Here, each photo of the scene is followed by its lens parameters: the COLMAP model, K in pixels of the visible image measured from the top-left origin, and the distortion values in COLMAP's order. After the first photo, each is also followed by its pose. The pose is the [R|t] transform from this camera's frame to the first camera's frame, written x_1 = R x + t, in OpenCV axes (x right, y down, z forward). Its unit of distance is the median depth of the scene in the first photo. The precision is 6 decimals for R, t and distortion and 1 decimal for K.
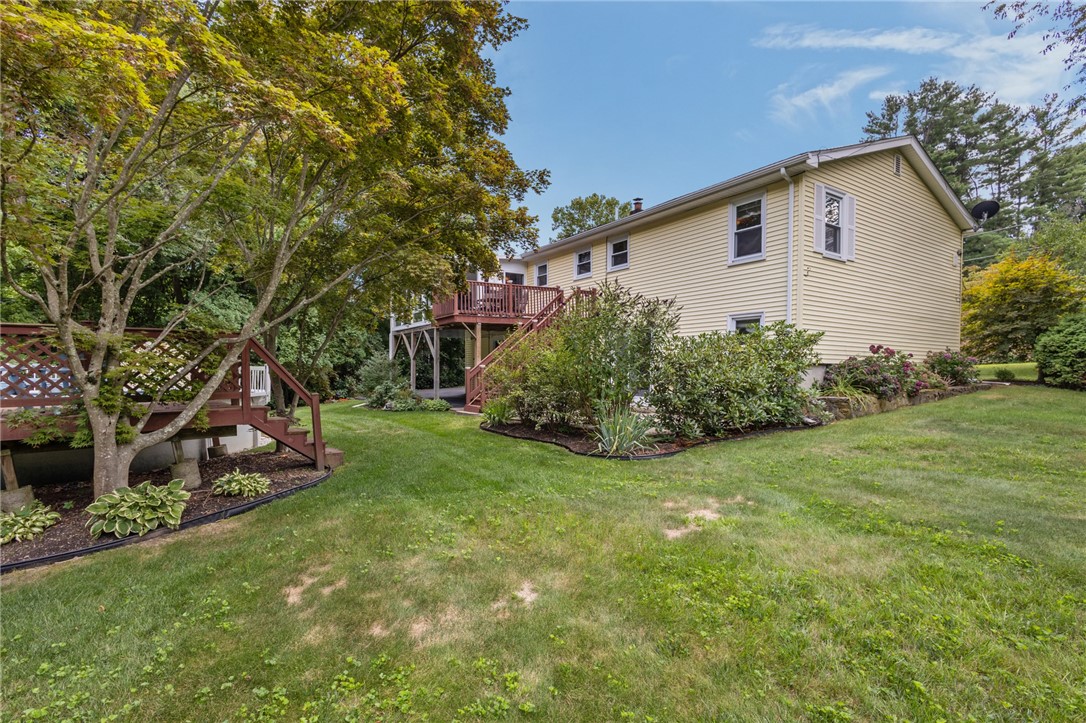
lens RADIAL K [[505.2, 0, 543.0], [0, 505.2, 367.8], [0, 0, 1]] dist [0.000869, -0.000082]
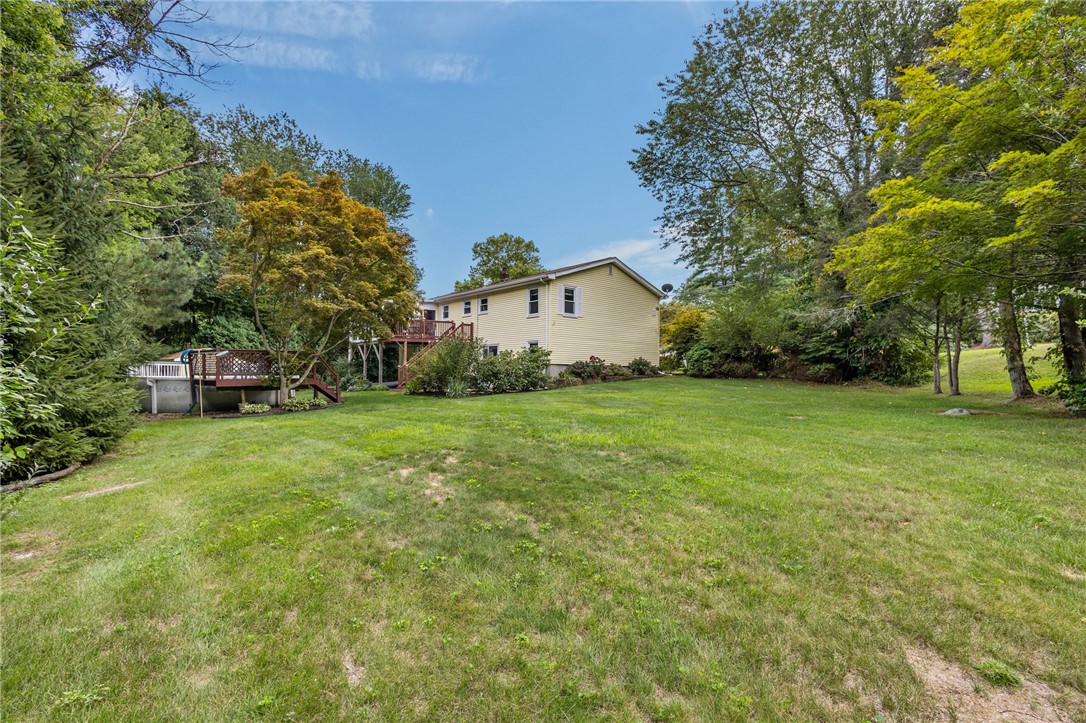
lens RADIAL K [[505.2, 0, 543.9], [0, 505.2, 355.8], [0, 0, 1]] dist [0.000869, -0.000082]
pose [[0.992825, 0.006701, 0.119389, 0.141428], [-0.003015, 0.999514, -0.031025, 0.016332], [-0.119539, 0.030442, 0.992363, -0.814798]]
